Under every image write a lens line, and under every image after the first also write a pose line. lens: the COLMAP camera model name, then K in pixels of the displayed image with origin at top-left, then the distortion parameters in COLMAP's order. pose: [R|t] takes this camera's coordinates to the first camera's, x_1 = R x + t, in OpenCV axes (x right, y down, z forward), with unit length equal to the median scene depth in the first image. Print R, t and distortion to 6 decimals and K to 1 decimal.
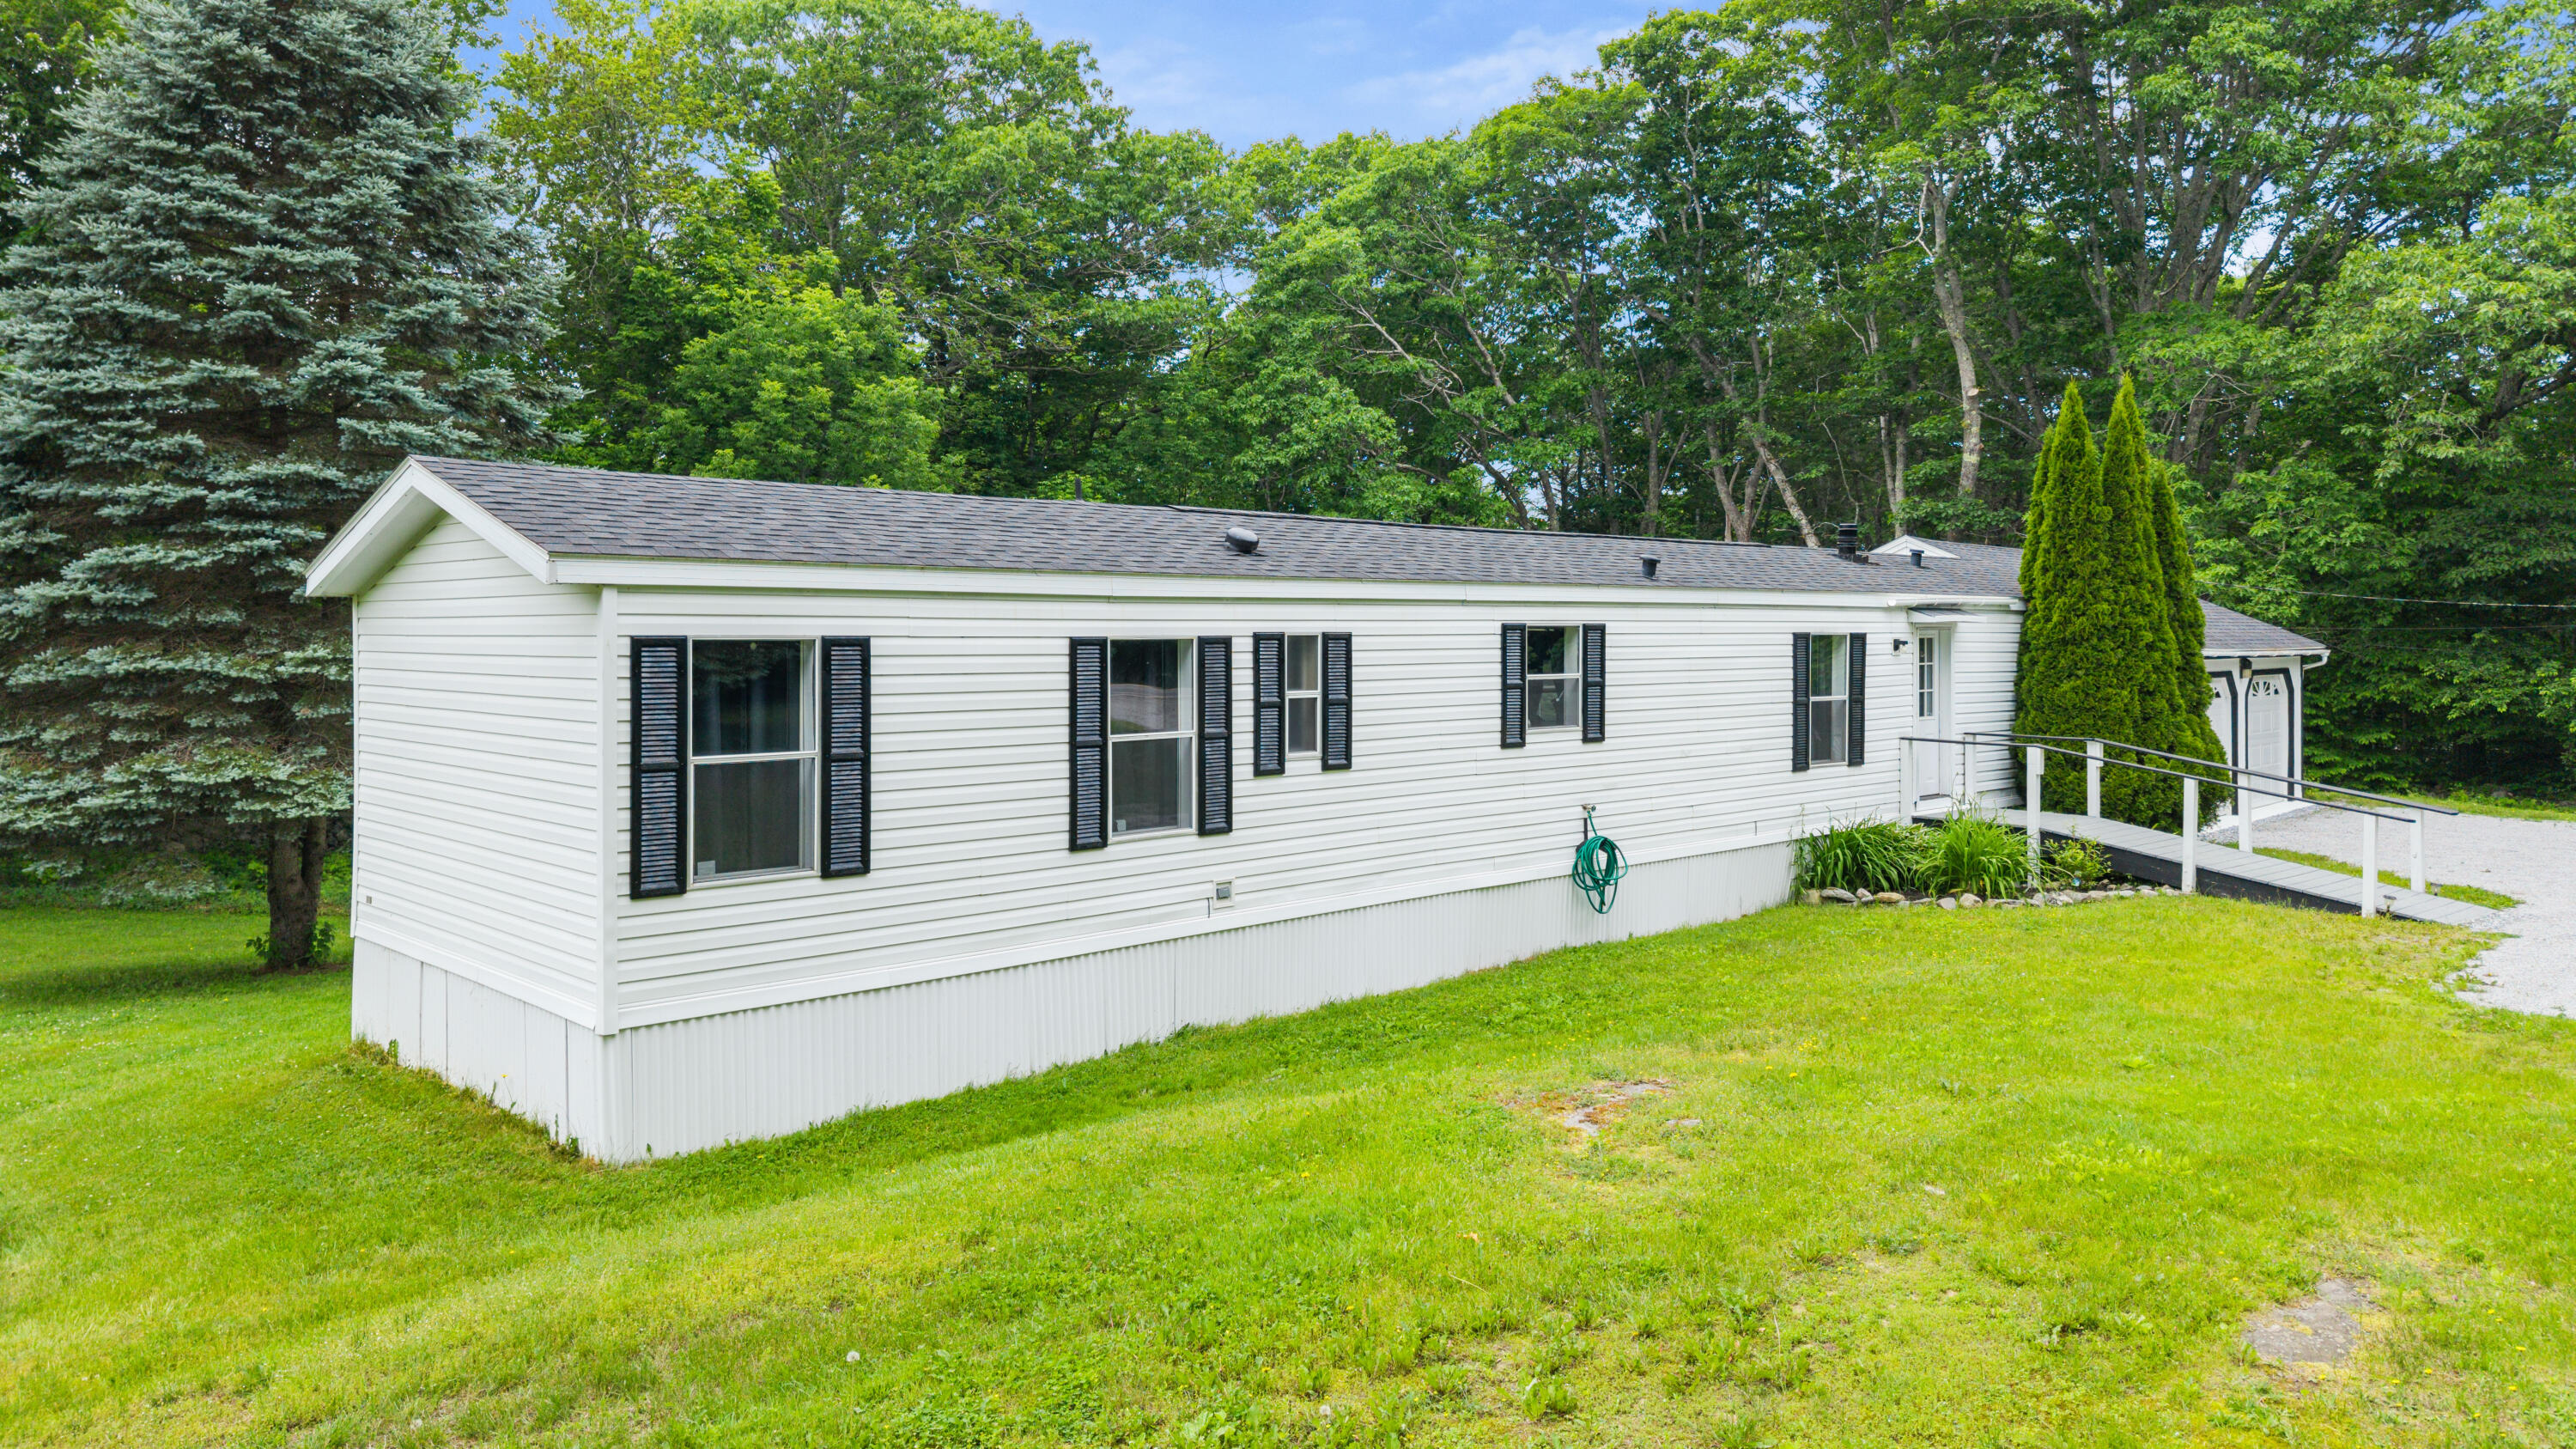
lens RADIAL K [[1697.4, 0, 1288.0], [0, 1697.4, 724.5], [0, 0, 1]] dist [0.026553, -0.003135]
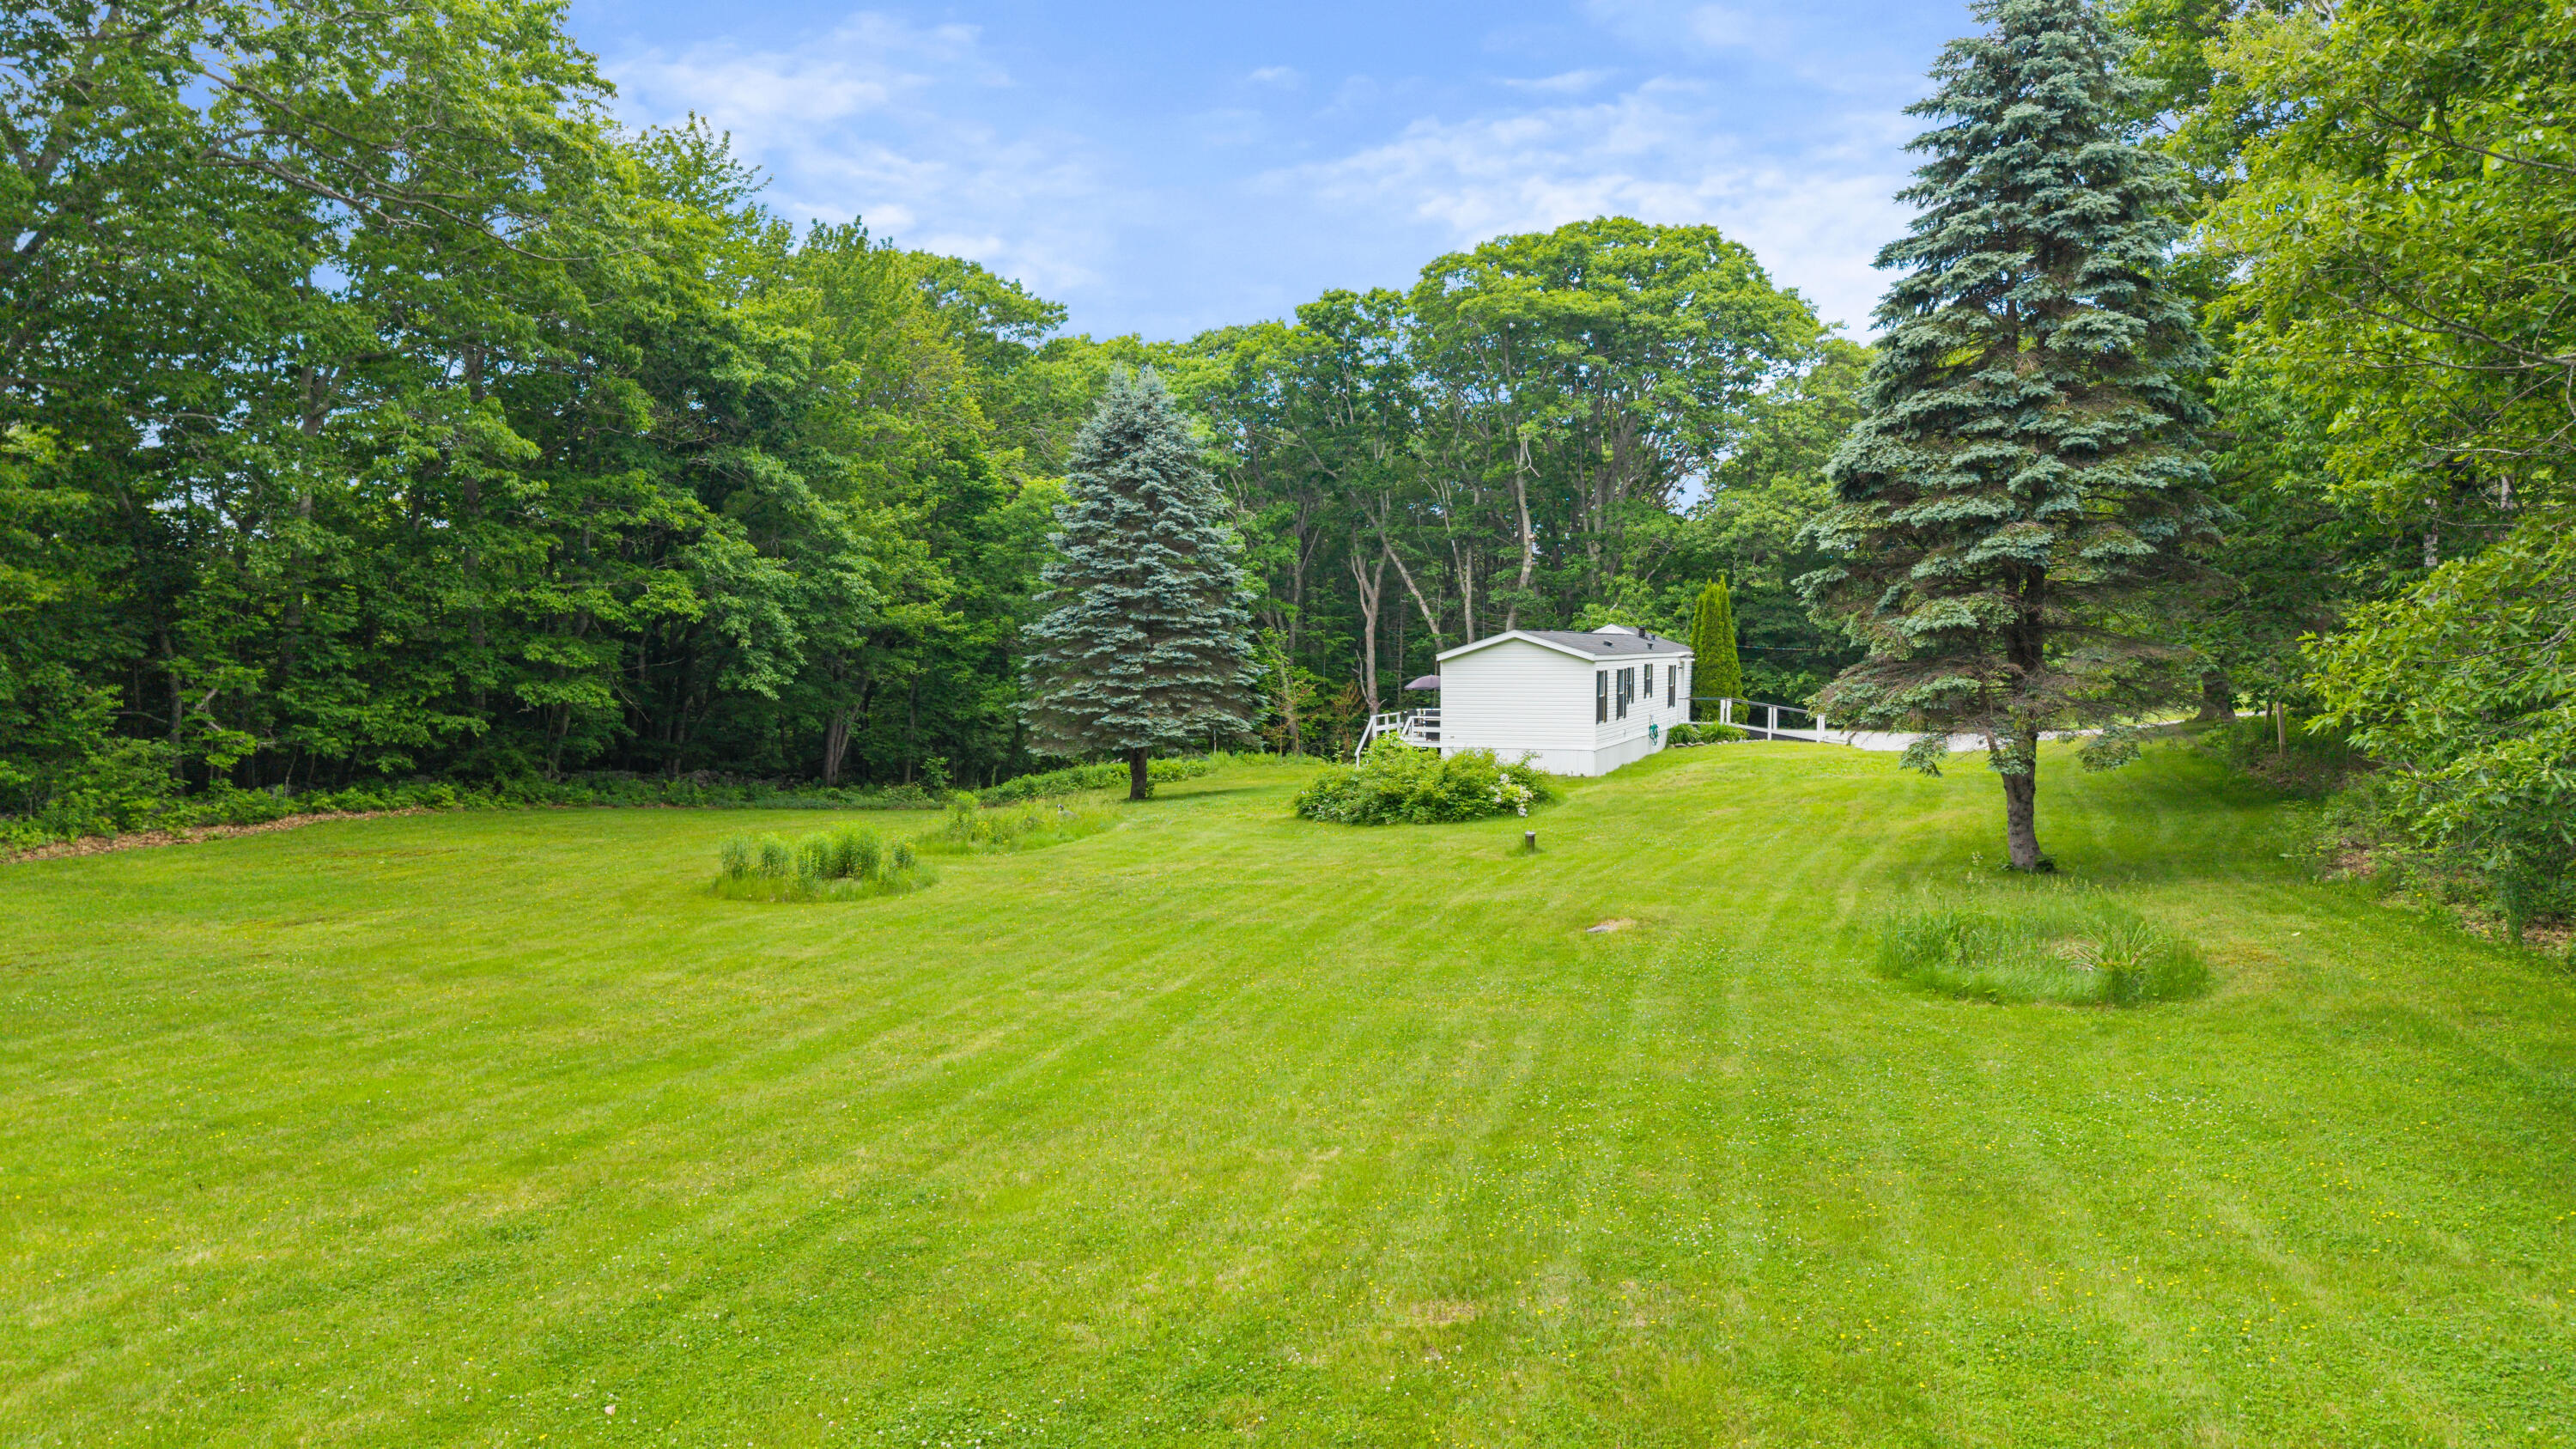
lens RADIAL K [[1697.4, 0, 1288.0], [0, 1697.4, 724.5], [0, 0, 1]] dist [0.026553, -0.003135]
pose [[0.915682, -0.015127, 0.401620, -0.827562], [0.020211, 0.999760, -0.008423, 0.034589], [-0.401396, 0.015830, 0.915768, -0.833092]]
